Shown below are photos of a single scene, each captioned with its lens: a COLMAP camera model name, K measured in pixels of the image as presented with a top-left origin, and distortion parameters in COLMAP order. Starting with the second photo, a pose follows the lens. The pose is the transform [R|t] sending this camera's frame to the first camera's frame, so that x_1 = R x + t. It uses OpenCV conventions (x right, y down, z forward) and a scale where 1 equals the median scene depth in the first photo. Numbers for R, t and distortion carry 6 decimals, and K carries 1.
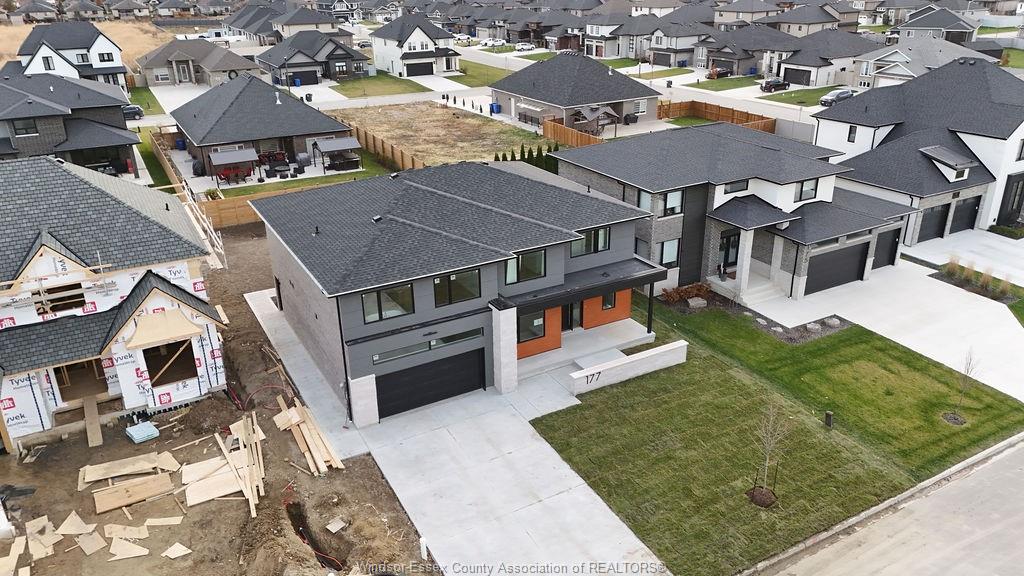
lens RADIAL K [[746.8, 0, 512.8], [0, 746.8, 293.0], [0, 0, 1]] dist [0.065805, -0.047990]
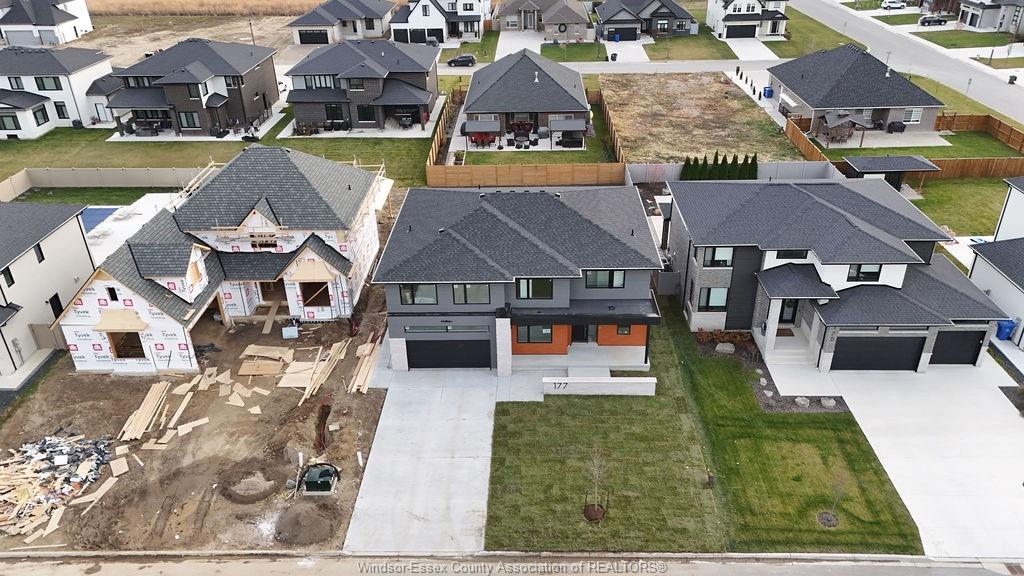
lens RADIAL K [[746.8, 0, 512.6], [0, 746.8, 289.4], [0, 0, 1]] dist [0.065805, -0.047990]
pose [[0.861875, 0.245365, -0.443810, 0.553567], [-0.197948, 0.968507, 0.151035, -0.219934], [0.466892, -0.042322, 0.883301, -0.163516]]
